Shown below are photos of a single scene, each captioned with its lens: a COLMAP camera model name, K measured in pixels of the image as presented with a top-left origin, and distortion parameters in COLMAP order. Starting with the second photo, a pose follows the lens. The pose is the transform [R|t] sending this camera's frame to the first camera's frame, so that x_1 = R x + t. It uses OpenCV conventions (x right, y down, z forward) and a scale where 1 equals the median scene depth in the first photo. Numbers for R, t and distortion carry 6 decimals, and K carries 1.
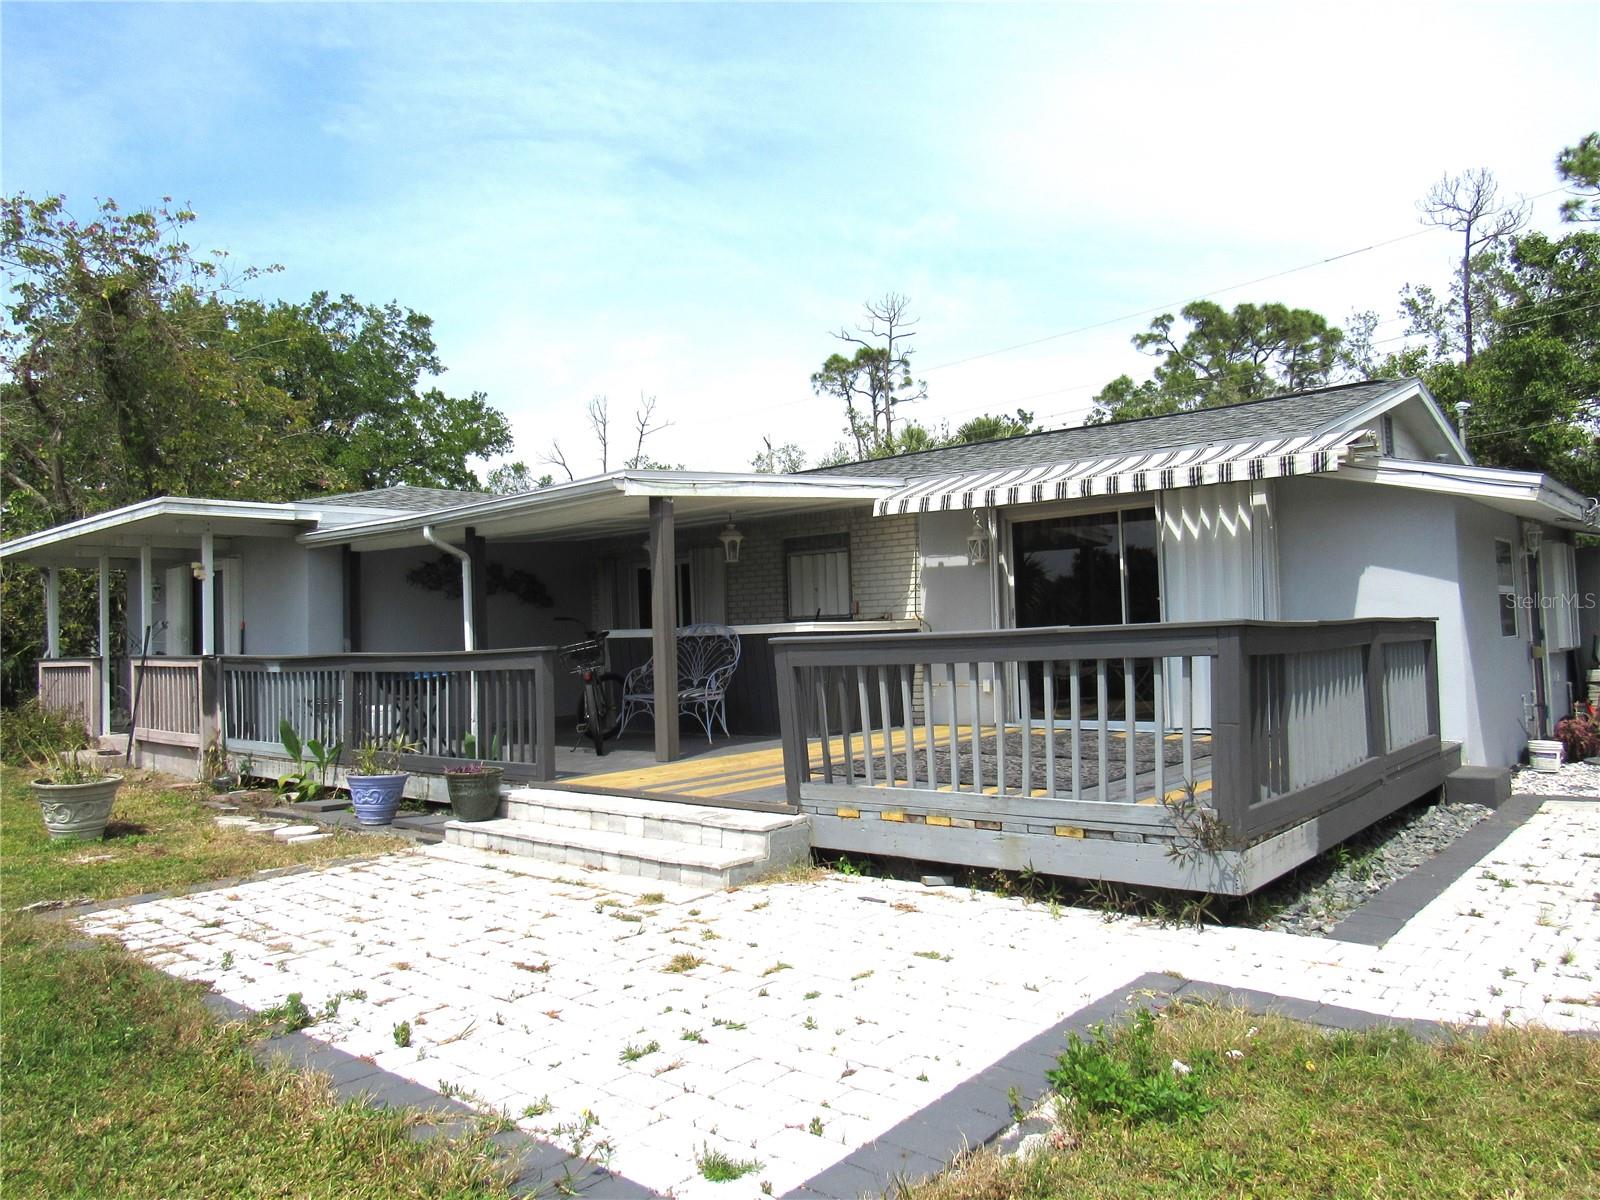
lens RADIAL K [[1170.5, 0, 803.2], [0, 1170.5, 596.0], [0, 0, 1]] dist [-0.034516, 0.011766]
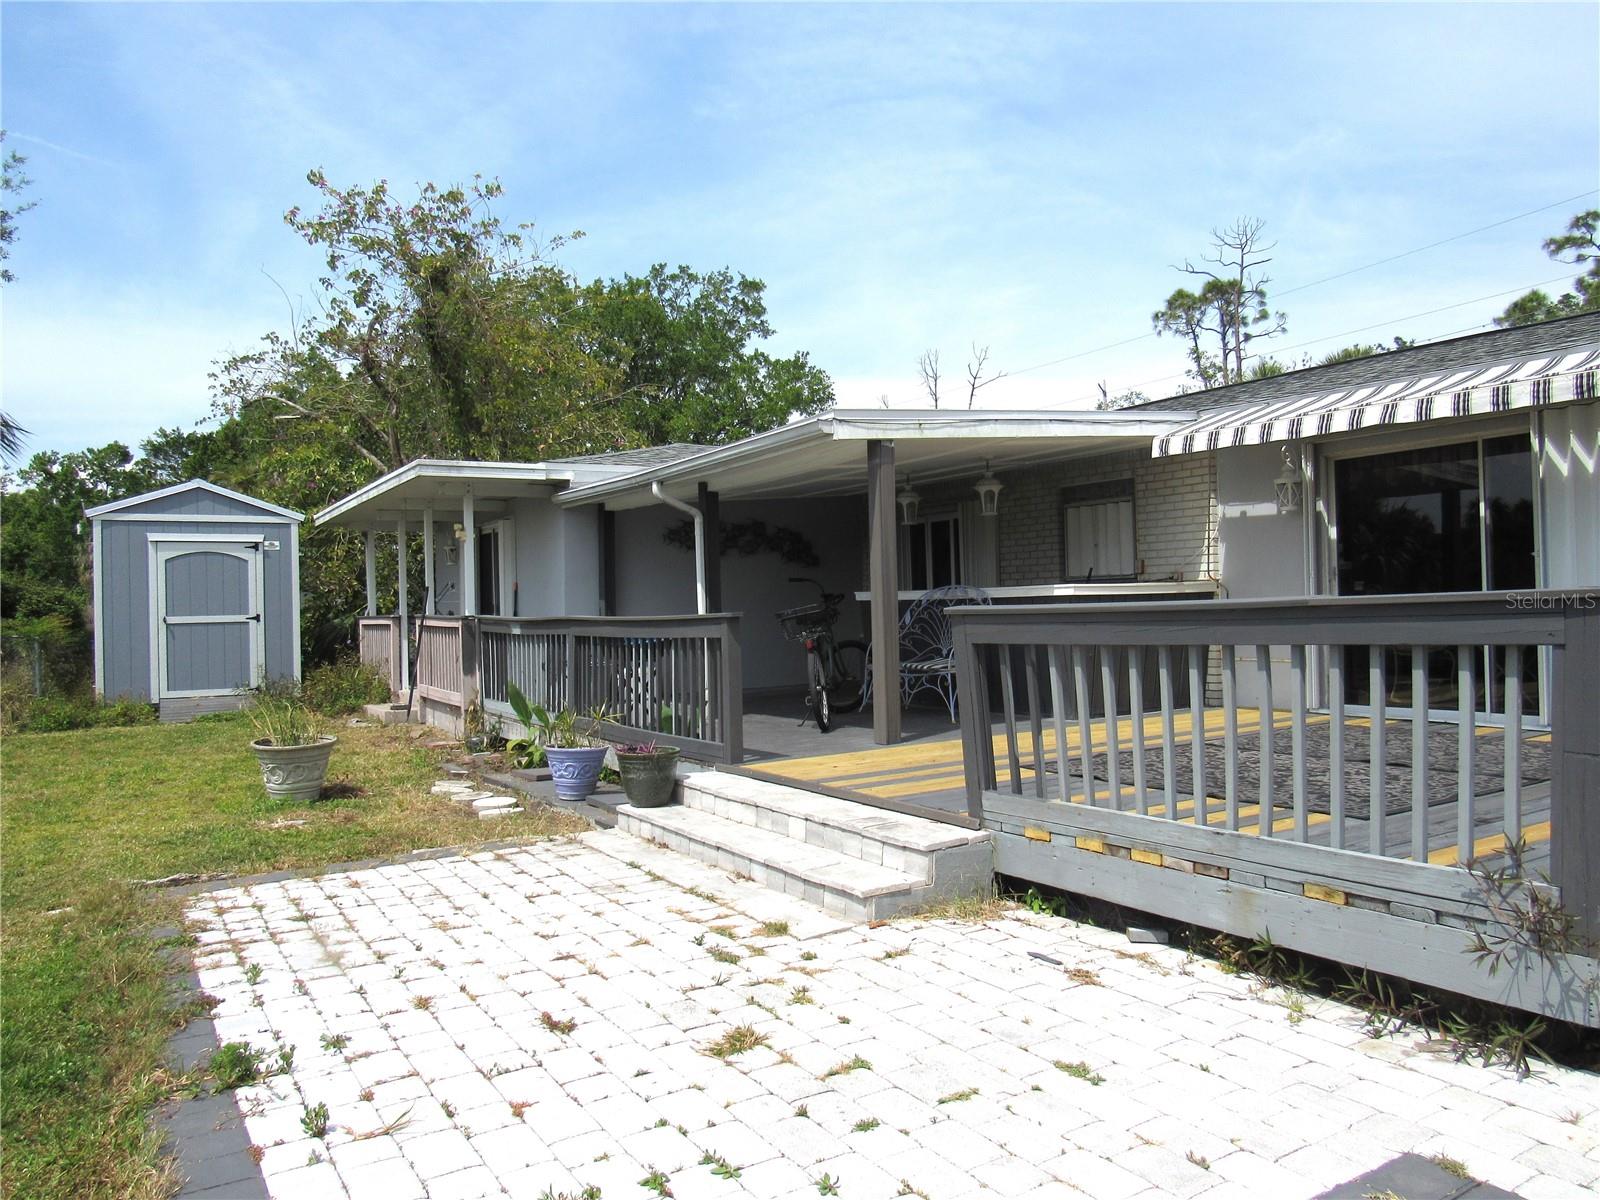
lens RADIAL K [[1170.5, 0, 786.2], [0, 1170.5, 601.2], [0, 0, 1]] dist [-0.034516, 0.011766]
pose [[0.952487, 0.005824, -0.304523, 0.070562], [0.006494, 0.999202, 0.039423, 0.000093], [0.304509, -0.039527, 0.951689, 0.136339]]
